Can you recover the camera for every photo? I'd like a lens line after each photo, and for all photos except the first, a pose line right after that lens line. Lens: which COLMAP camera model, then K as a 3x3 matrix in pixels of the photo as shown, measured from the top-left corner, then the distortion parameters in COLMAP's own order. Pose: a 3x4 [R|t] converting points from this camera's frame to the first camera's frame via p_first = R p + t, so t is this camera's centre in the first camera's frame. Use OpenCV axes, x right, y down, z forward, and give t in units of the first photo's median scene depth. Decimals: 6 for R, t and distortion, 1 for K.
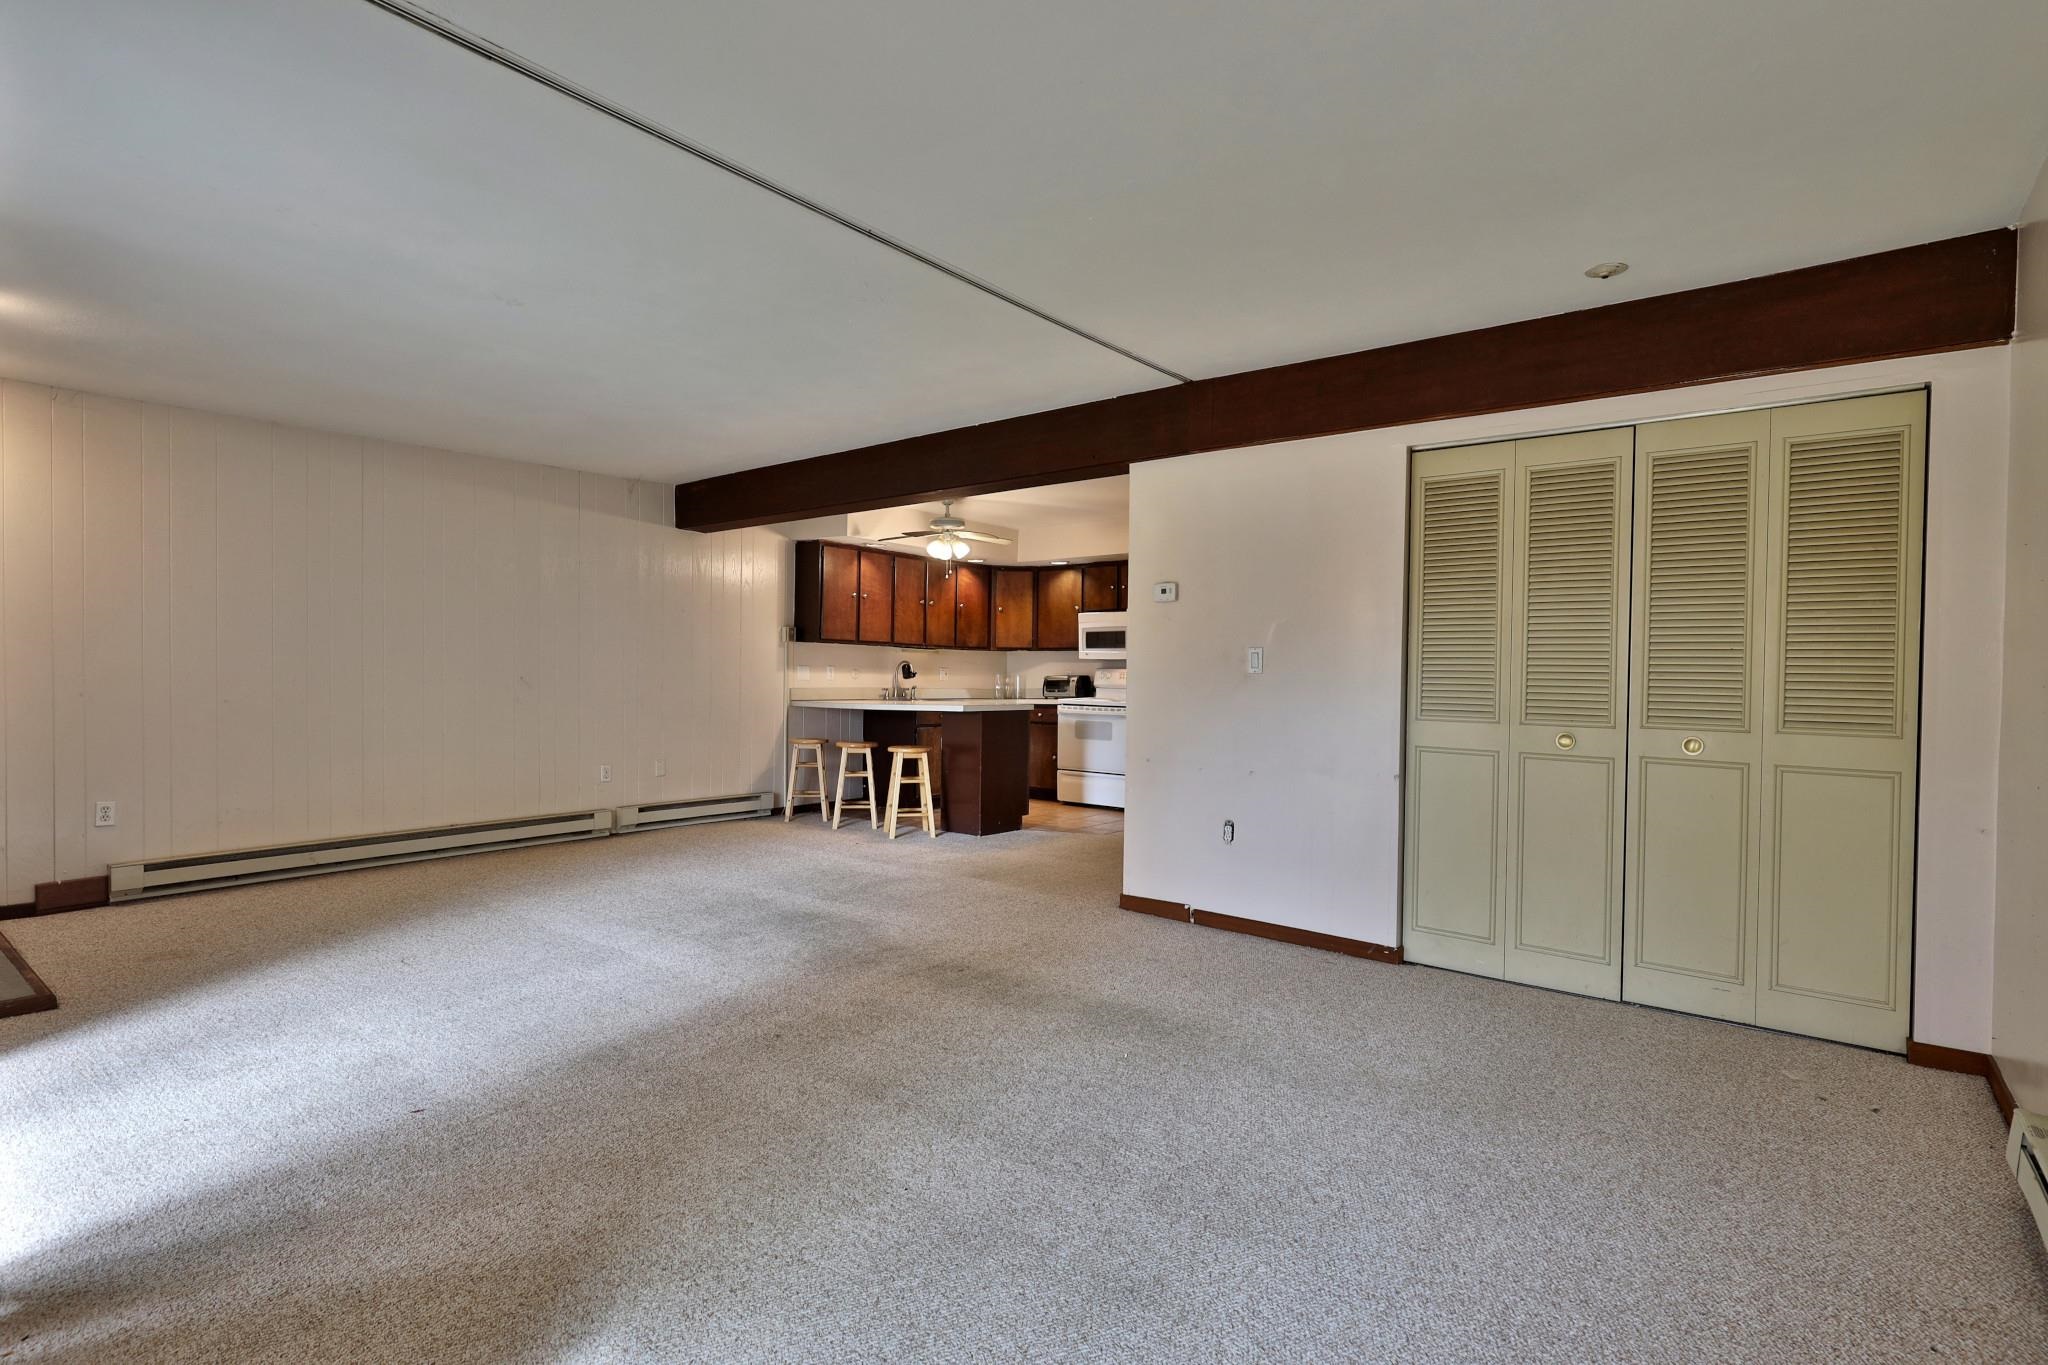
lens RADIAL K [[995.2, 0, 1025.6], [0, 995.2, 685.3], [0, 0, 1]] dist [0.001720, 0.000084]
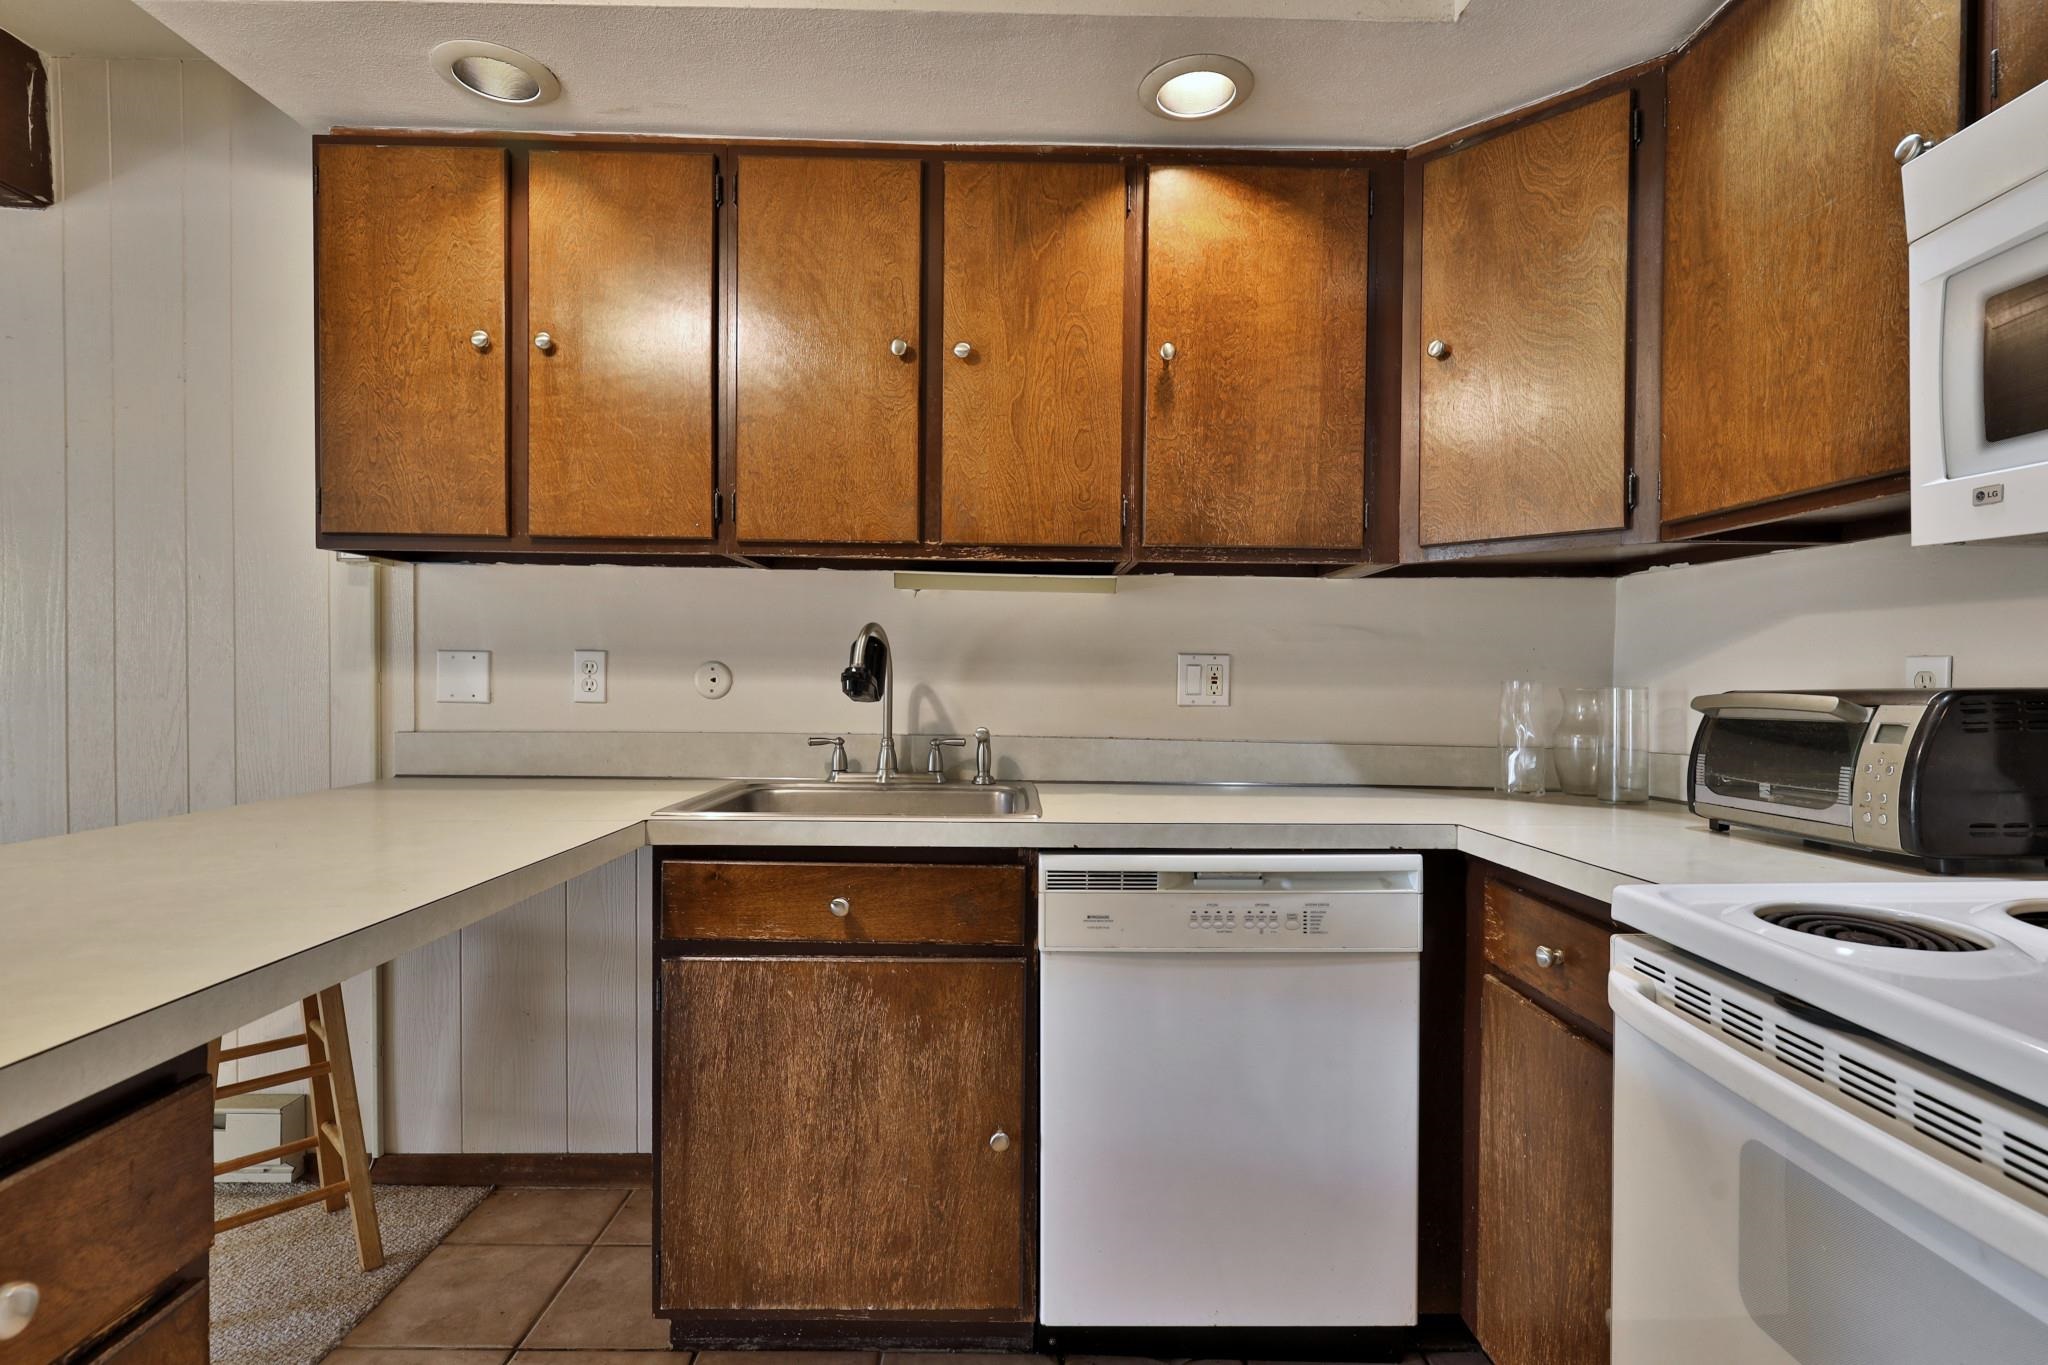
lens RADIAL K [[987.6, 0, 1029.1], [0, 987.6, 689.8], [0, 0, 1]] dist [-0.009545, 0.000199]
pose [[0.636379, 0.006685, -0.771348, 0.082198], [-0.008926, 0.999959, 0.001302, -0.009952], [0.771325, 0.006057, 0.636413, 0.904313]]
